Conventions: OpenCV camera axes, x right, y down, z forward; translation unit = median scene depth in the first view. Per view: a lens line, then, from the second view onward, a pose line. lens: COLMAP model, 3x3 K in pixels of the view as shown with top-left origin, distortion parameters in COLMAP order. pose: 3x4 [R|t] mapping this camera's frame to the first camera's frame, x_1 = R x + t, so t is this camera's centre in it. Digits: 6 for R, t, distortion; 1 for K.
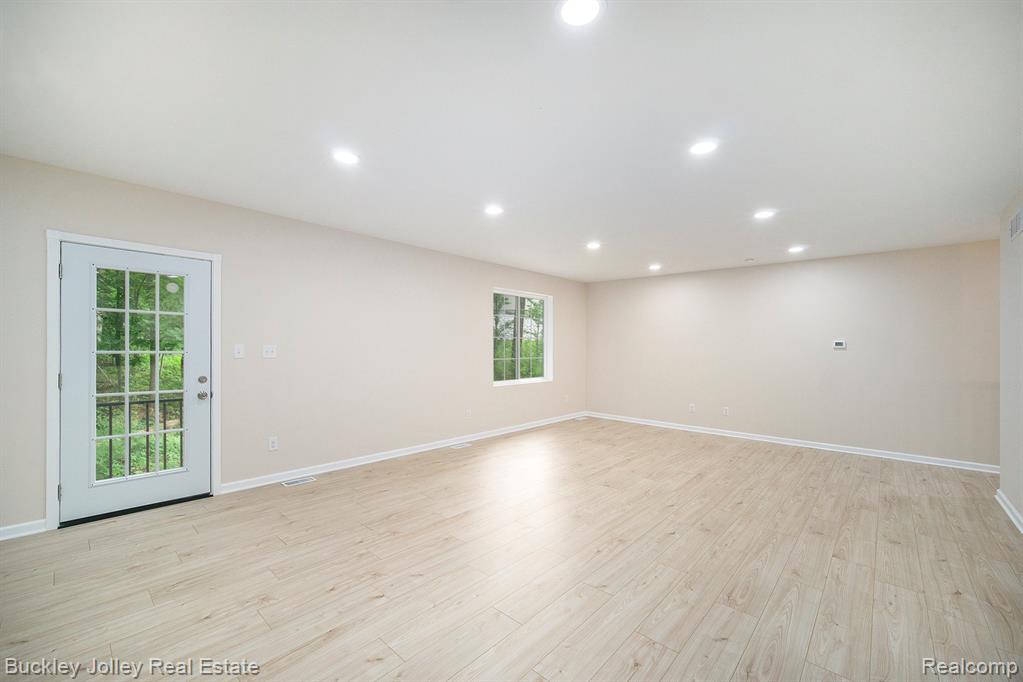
lens RADIAL K [[399.3, 0, 509.8], [0, 399.3, 342.6], [0, 0, 1]] dist [-0.003394, 0.000172]
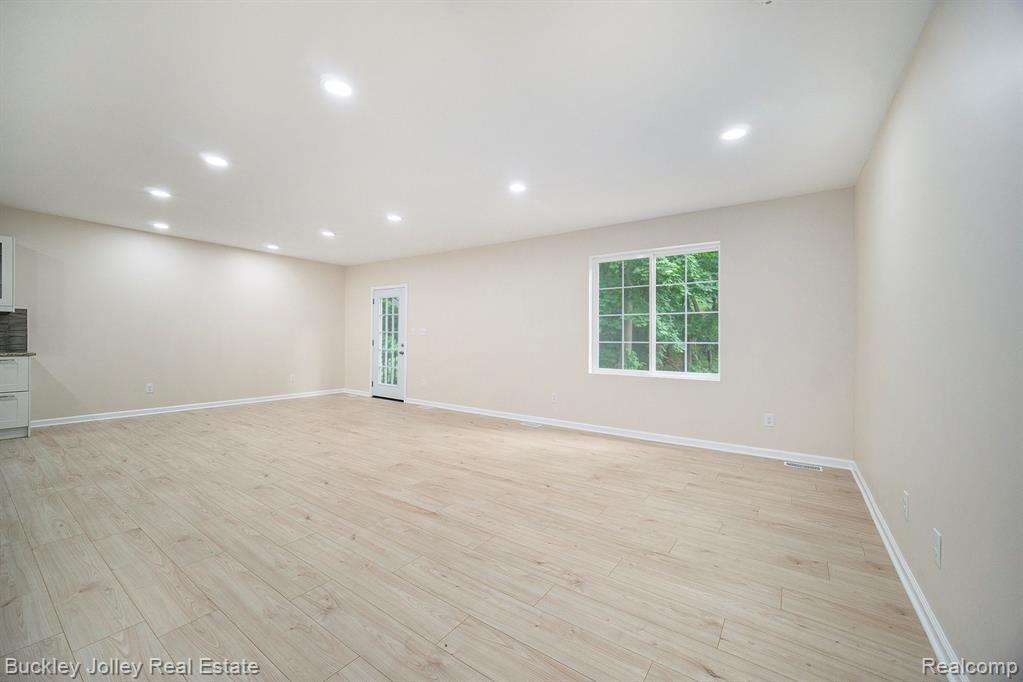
lens RADIAL K [[399.3, 0, 513.6], [0, 399.3, 342.5], [0, 0, 1]] dist [-0.003394, 0.000172]
pose [[0.148692, 0.001085, -0.988883, 1.334185], [0.002555, 0.999996, 0.001481, 0.075041], [0.988880, -0.002747, 0.148688, 1.238882]]
